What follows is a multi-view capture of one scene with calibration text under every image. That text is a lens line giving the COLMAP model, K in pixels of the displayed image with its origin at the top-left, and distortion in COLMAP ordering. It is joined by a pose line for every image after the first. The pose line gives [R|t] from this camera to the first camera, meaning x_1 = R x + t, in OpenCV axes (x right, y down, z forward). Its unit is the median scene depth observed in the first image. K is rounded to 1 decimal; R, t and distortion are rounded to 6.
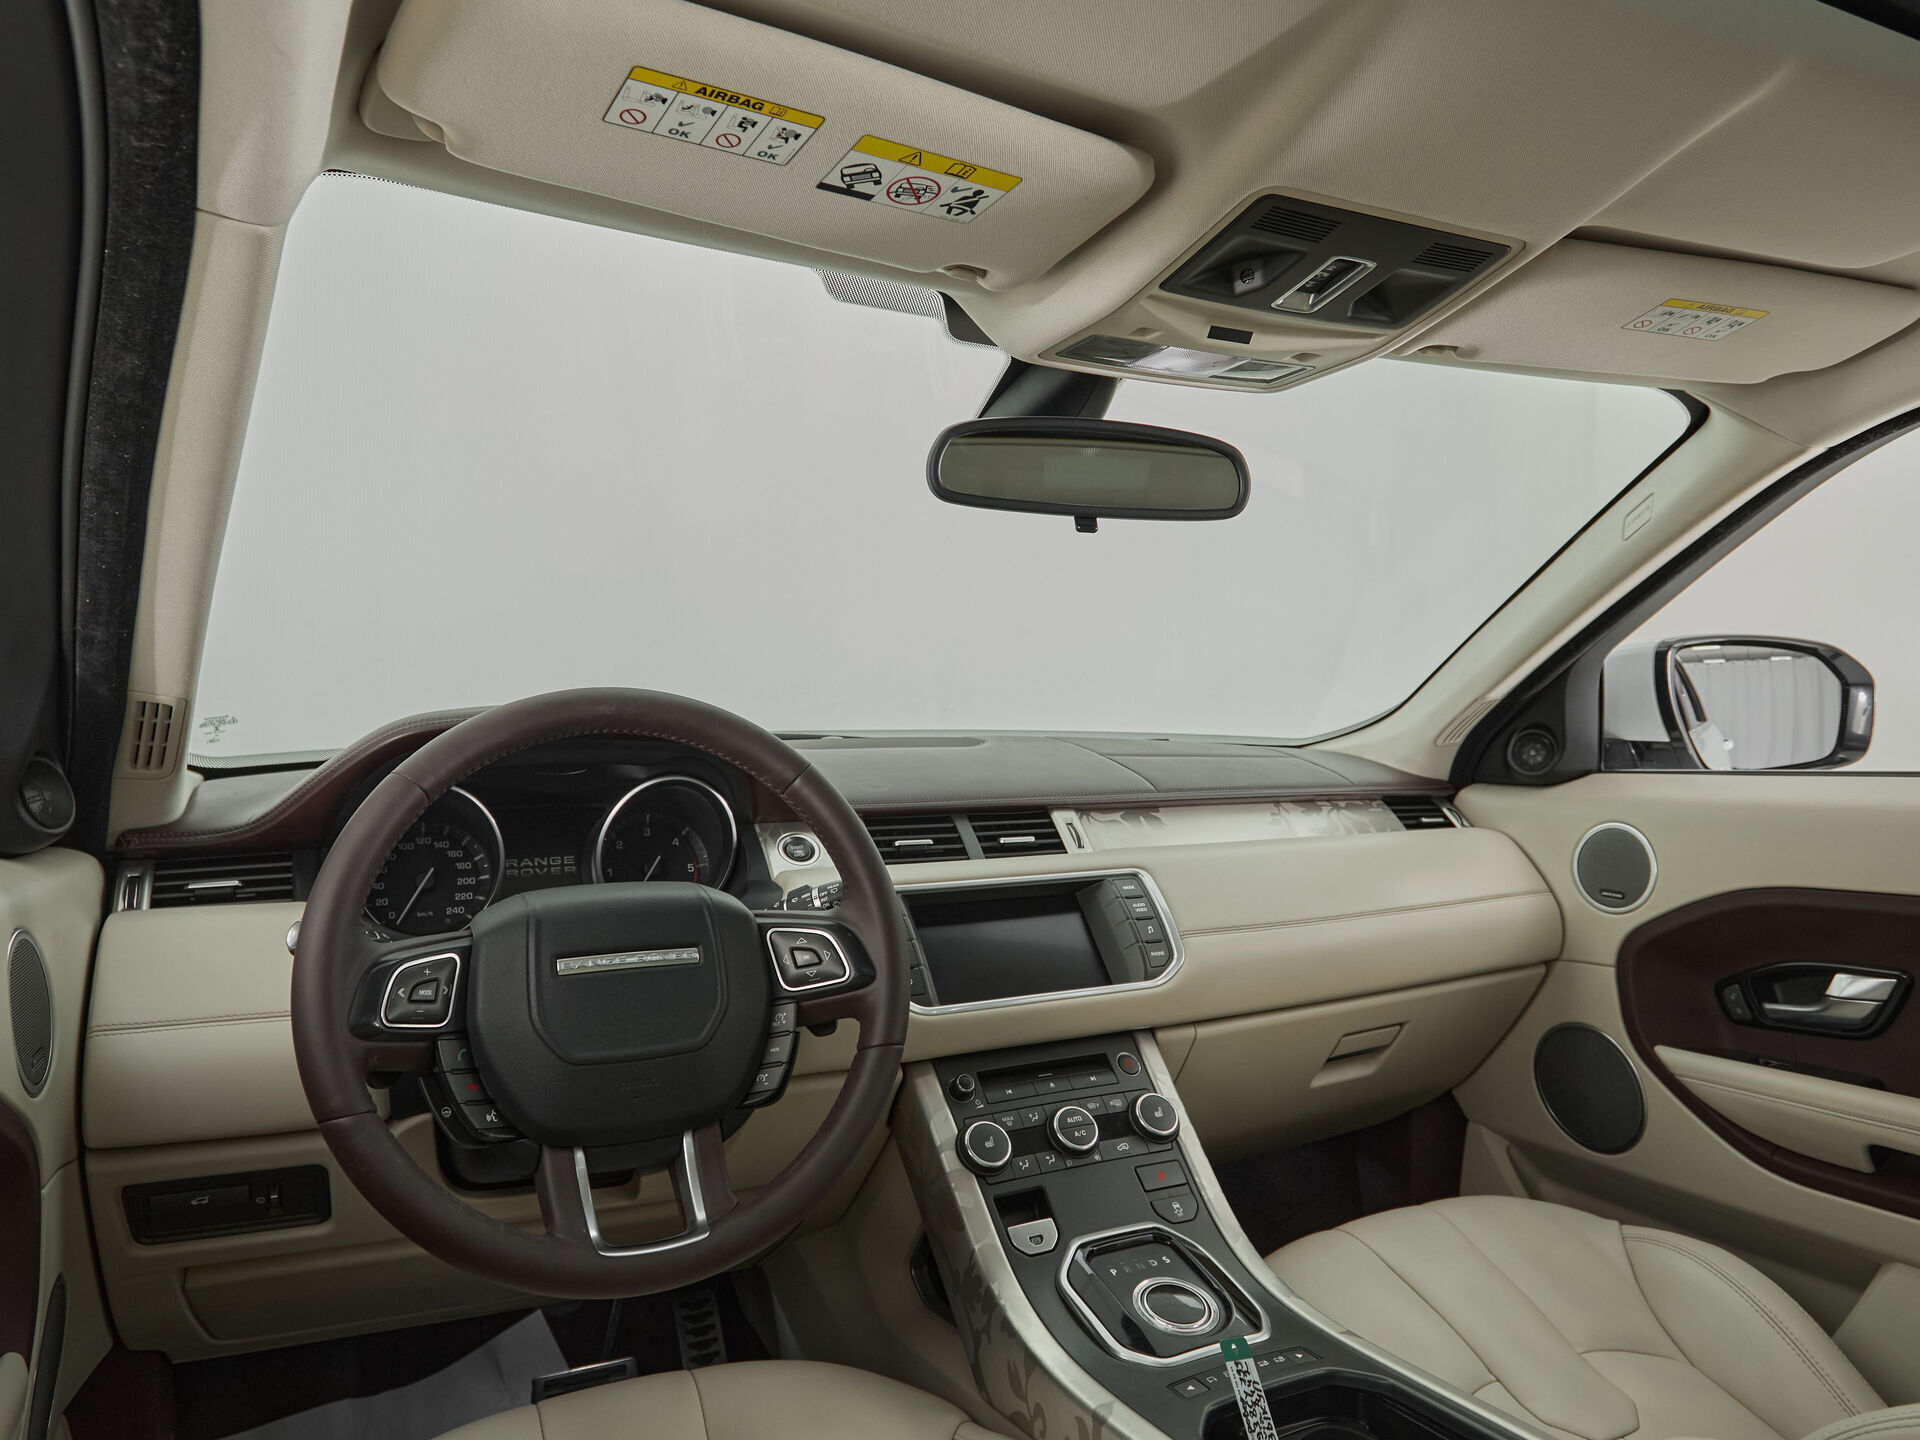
lens RADIAL K [[1283.9, 0, 965.1], [0, 1283.9, 713.1], [0, 0, 1]] dist [-0.001726, -0.006147]
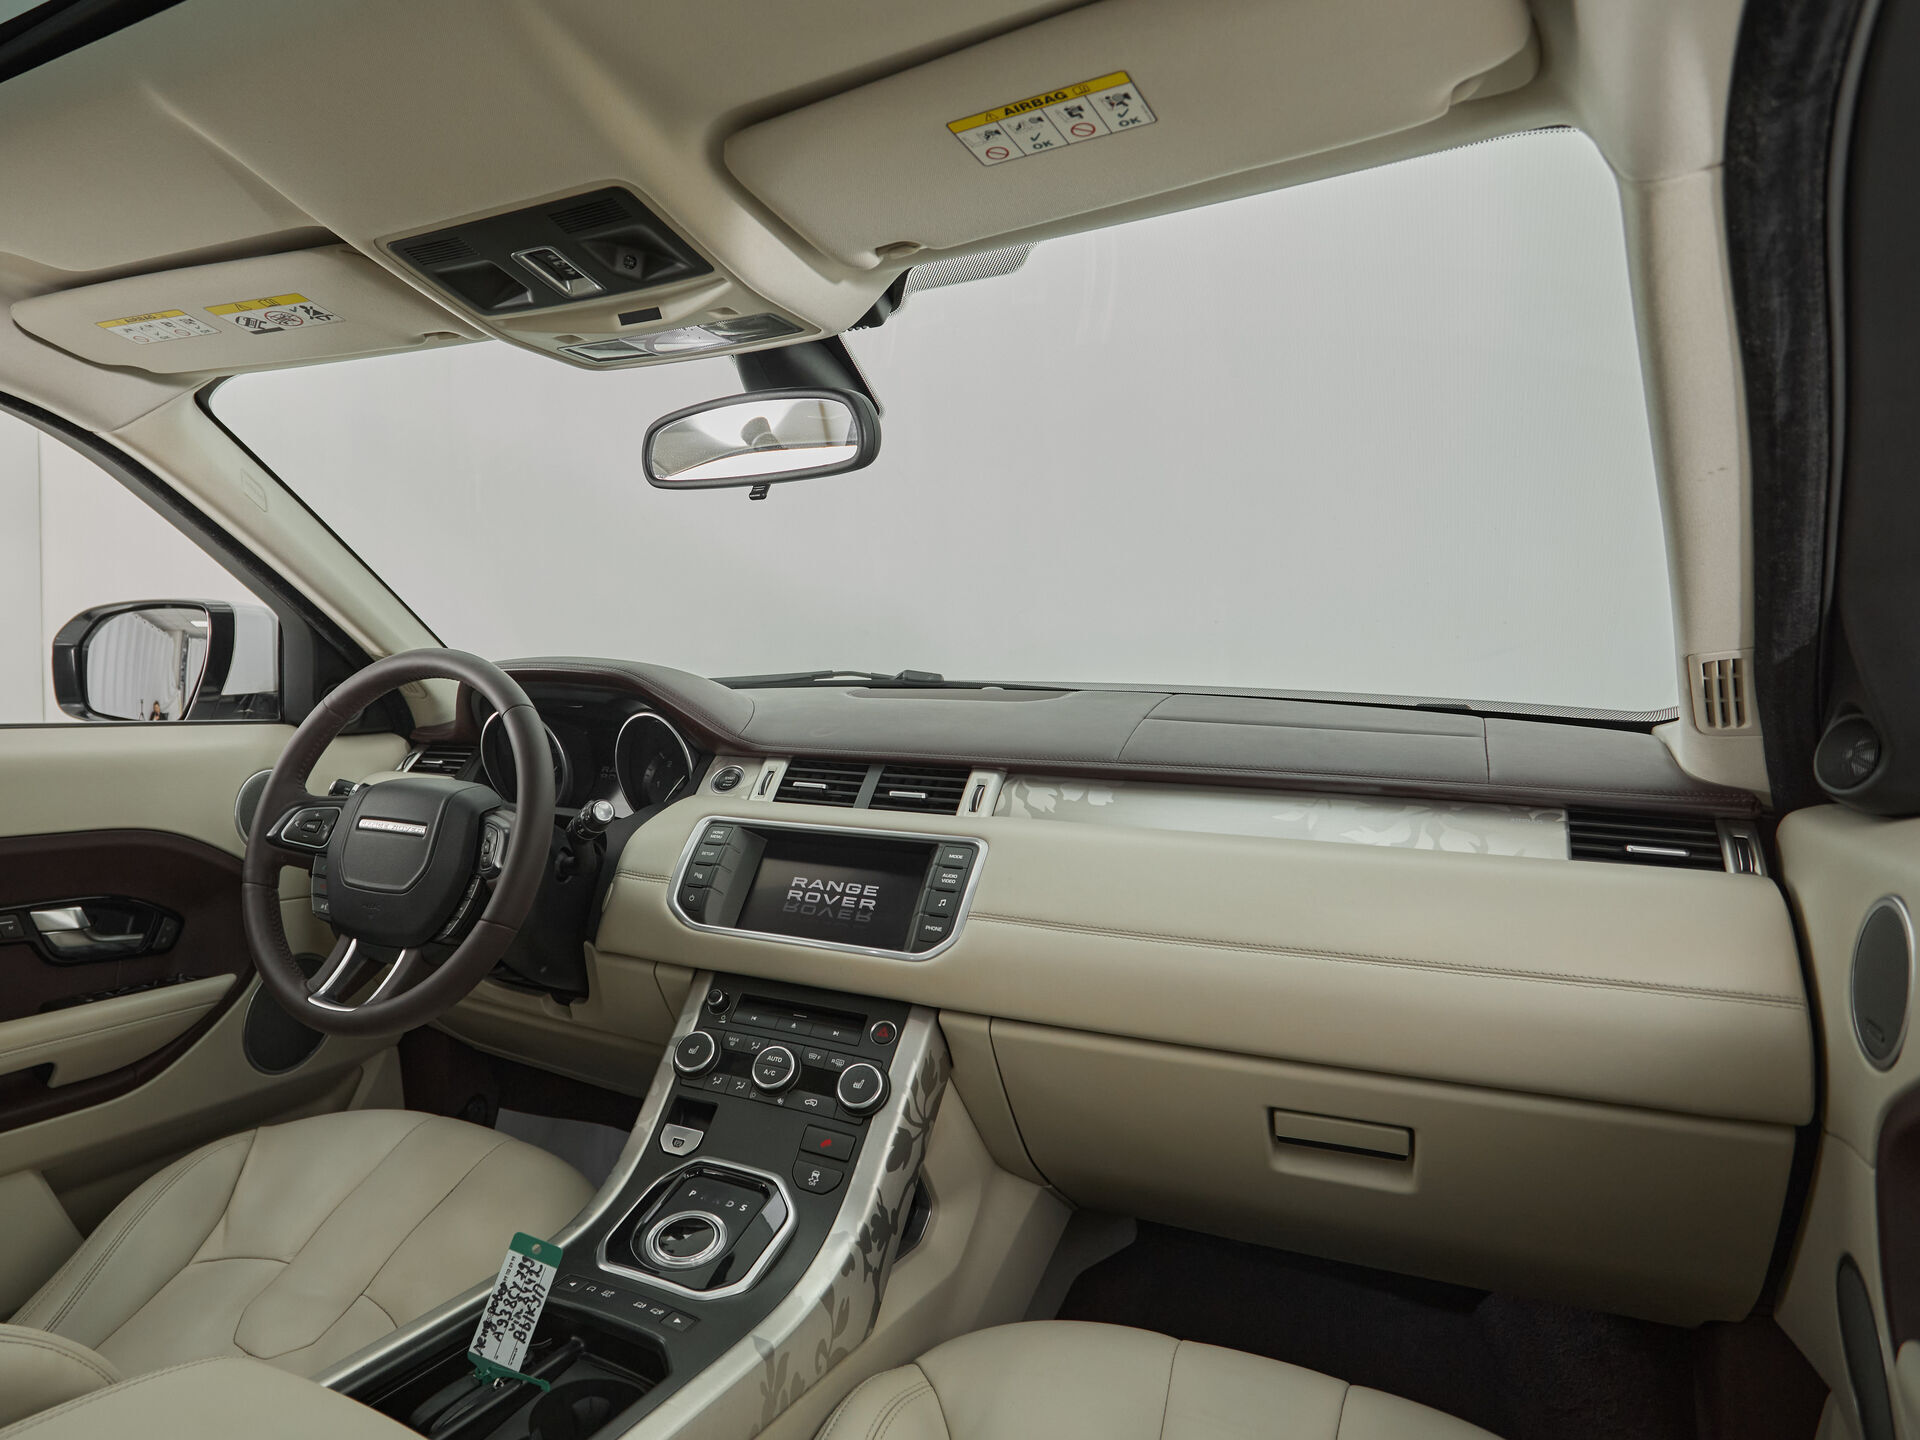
lens RADIAL K [[1206.1, 0, 728.3], [0, 1206.1, 639.5], [0, 0, 1]] dist [0.004361, -0.005962]
pose [[0.529086, -0.002371, -0.848565, 0.918971], [-0.006240, 0.999958, -0.006684, -0.018723], [0.848545, 0.008831, 0.529049, 0.454024]]
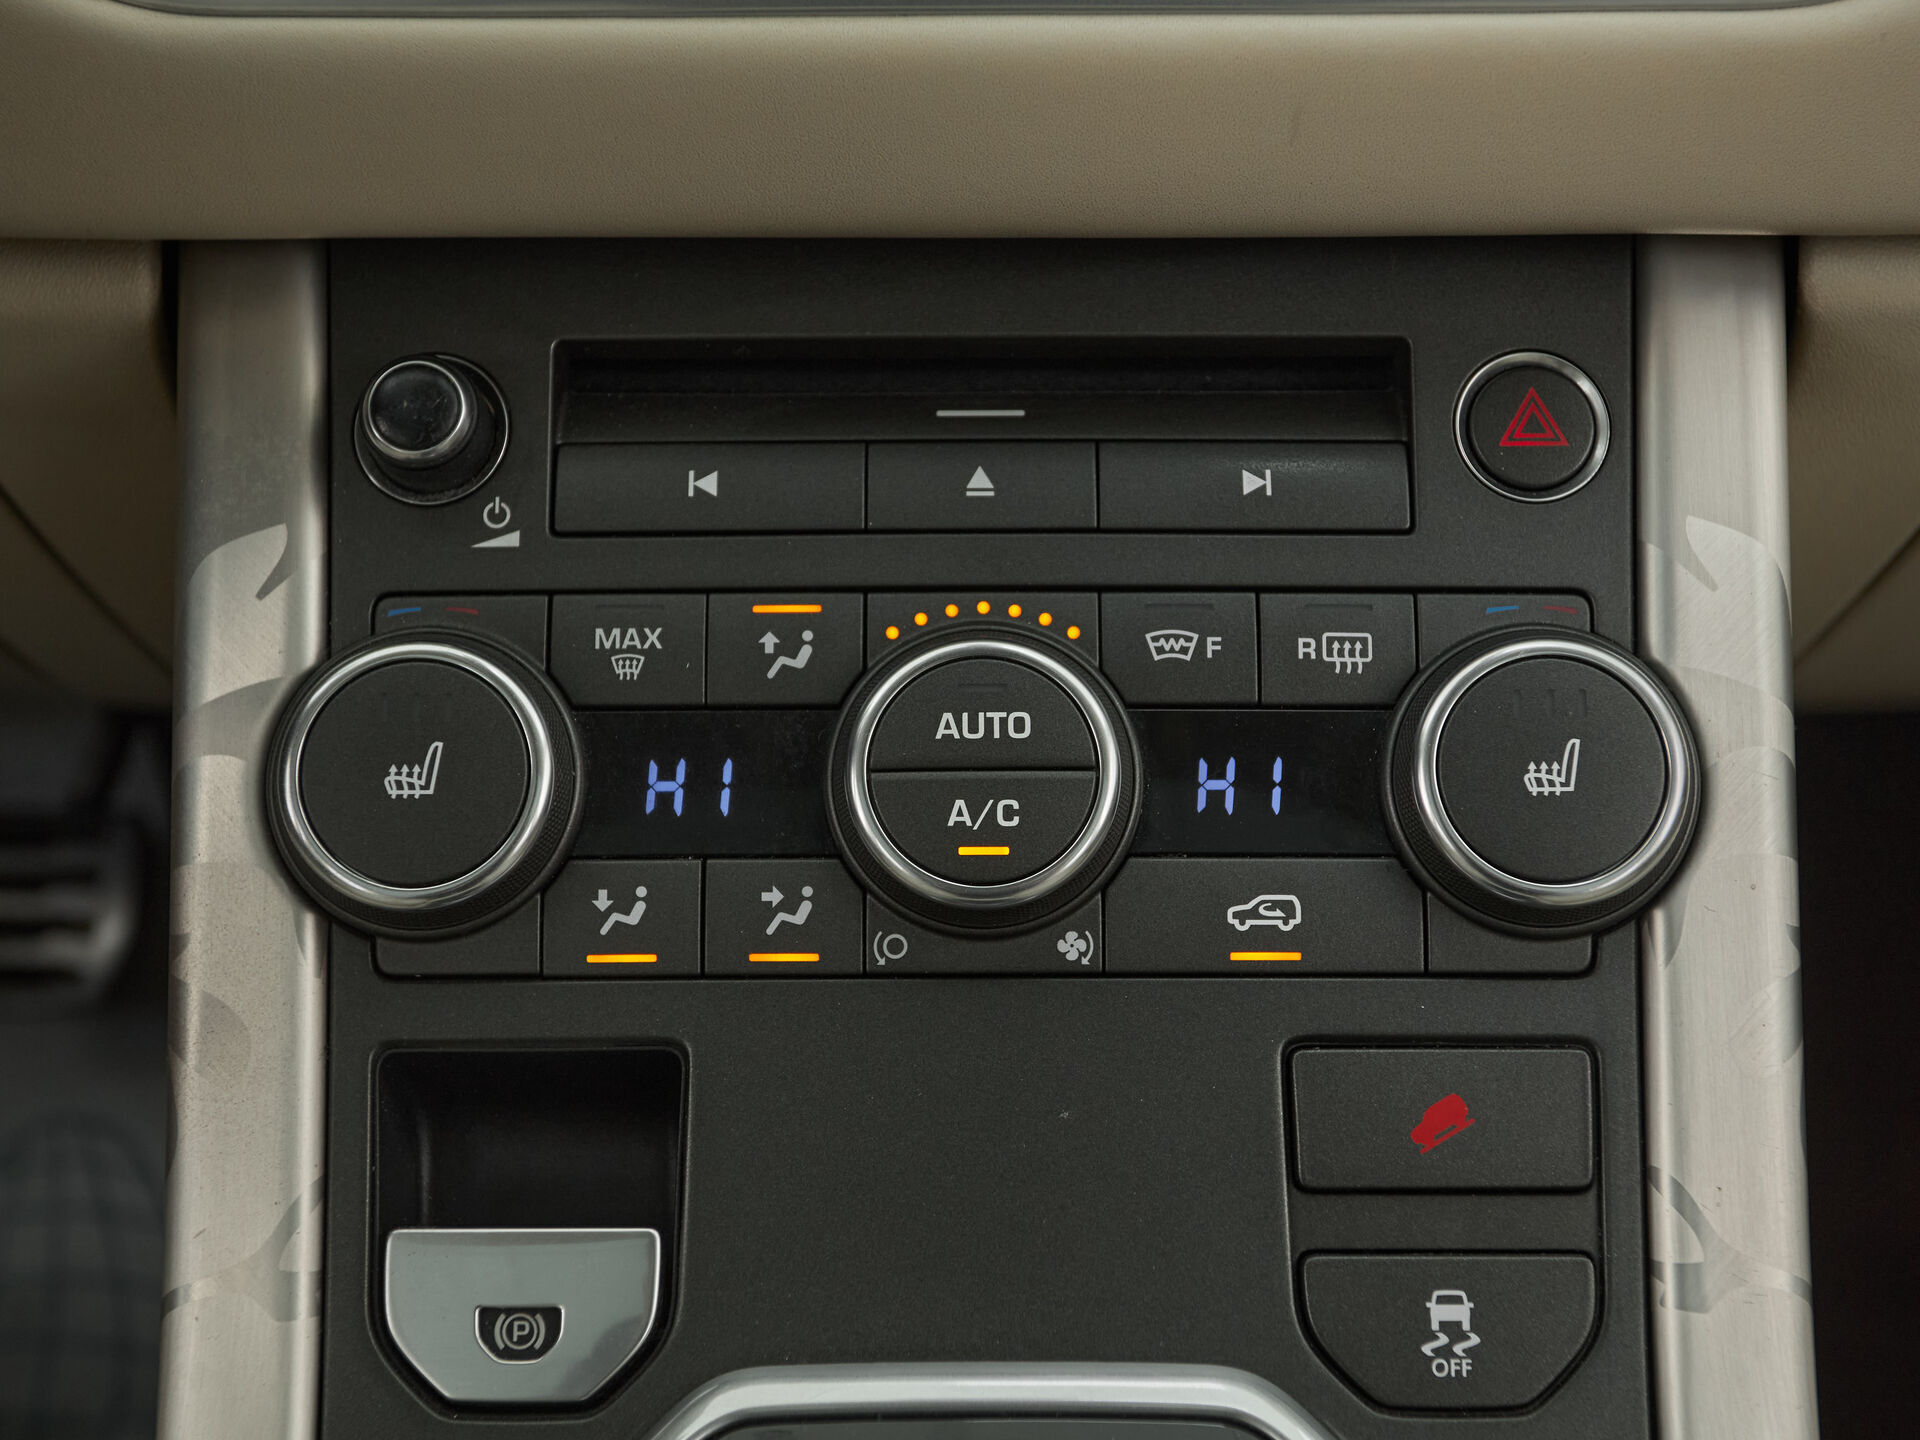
lens RADIAL K [[2790.2, 0, 958.2], [0, 2790.2, 717.6], [0, 0, 1]] dist [0.009718, 0.000000]
pose [[0.893262, 0.257471, -0.368500, 0.224789], [-0.002379, 0.822428, 0.568864, 0.104167], [0.449530, -0.507268, 0.735256, 0.737751]]
